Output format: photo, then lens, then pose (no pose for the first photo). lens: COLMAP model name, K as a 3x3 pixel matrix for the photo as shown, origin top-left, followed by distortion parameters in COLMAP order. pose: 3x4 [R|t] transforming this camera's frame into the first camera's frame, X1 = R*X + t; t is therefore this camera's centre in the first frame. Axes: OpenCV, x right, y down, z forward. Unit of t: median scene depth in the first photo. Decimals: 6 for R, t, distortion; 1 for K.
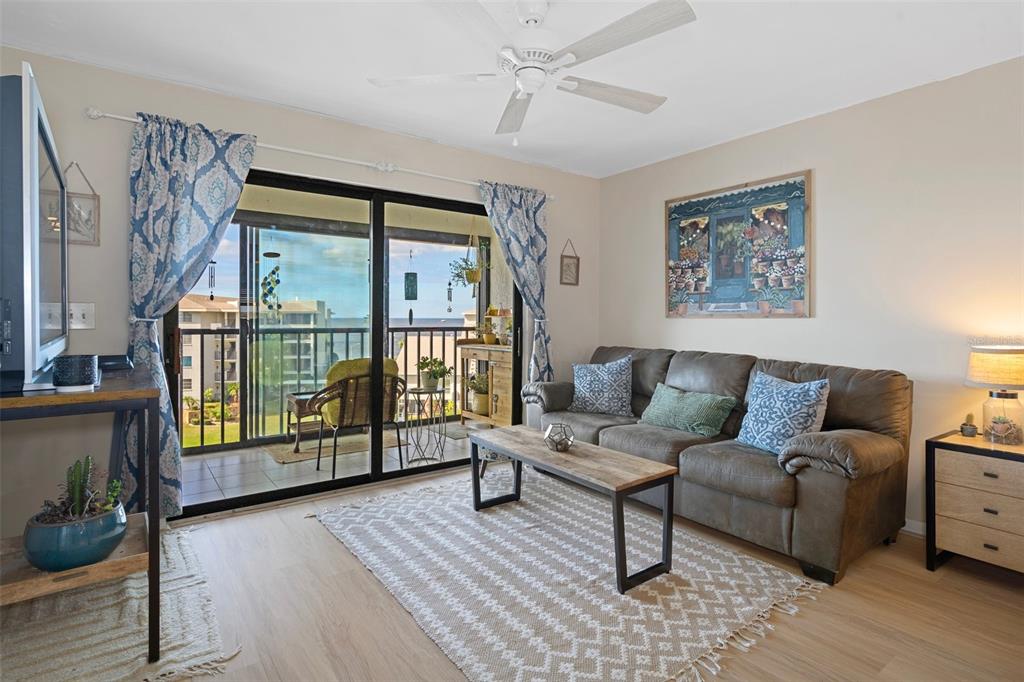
lens RADIAL K [[506.7, 0, 513.9], [0, 506.7, 323.9], [0, 0, 1]] dist [0.001066, 0.000017]
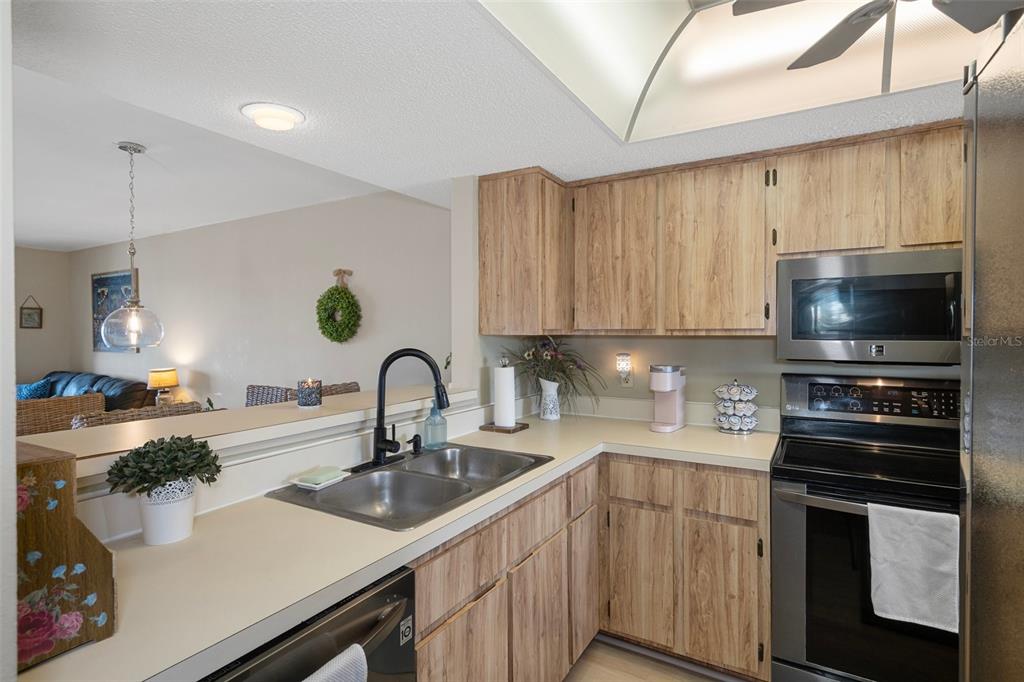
lens RADIAL K [[509.2, 0, 511.1], [0, 509.2, 332.0], [0, 0, 1]] dist [0.001452, 0.000344]
pose [[0.912485, -0.006793, 0.409053, 0.946518], [0.010972, 0.999909, -0.007871, -0.053066], [-0.408962, 0.011671, 0.912477, -1.037619]]
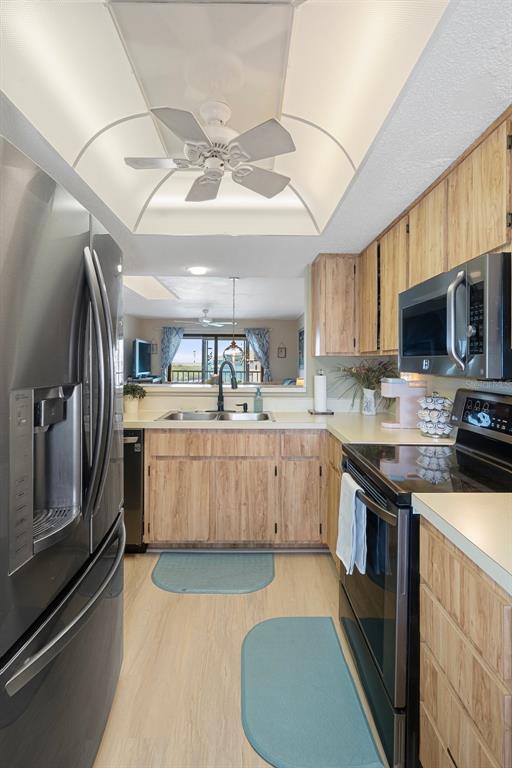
lens RADIAL K [[381.9, 0, 255.1], [0, 381.9, 360.4], [0, 0, 1]] dist [0.001452, 0.000344]
pose [[0.831182, 0.000972, -0.556000, 1.557450], [-0.011959, 0.999798, -0.016131, -0.030150], [0.555872, 0.020057, 0.831026, -1.191931]]
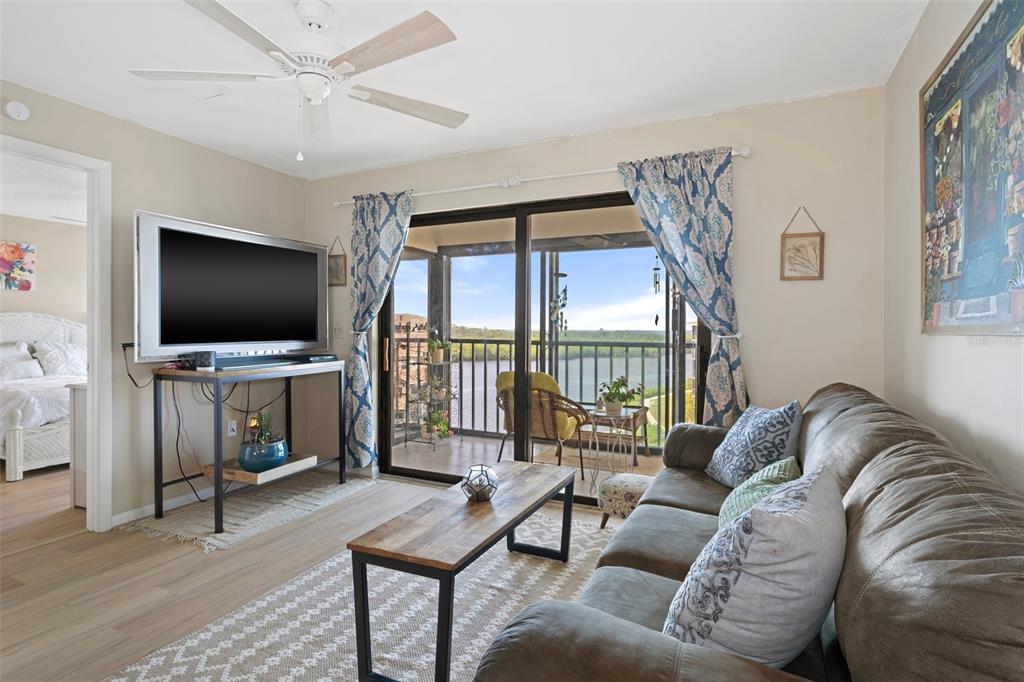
lens RADIAL K [[509.2, 0, 511.1], [0, 509.2, 332.0], [0, 0, 1]] dist [0.001452, 0.000344]
pose [[0.493441, 0.004092, -0.869770, 0.613437], [-0.013257, 0.999908, -0.002817, -0.008282], [0.869678, 0.012921, 0.493450, 0.491386]]
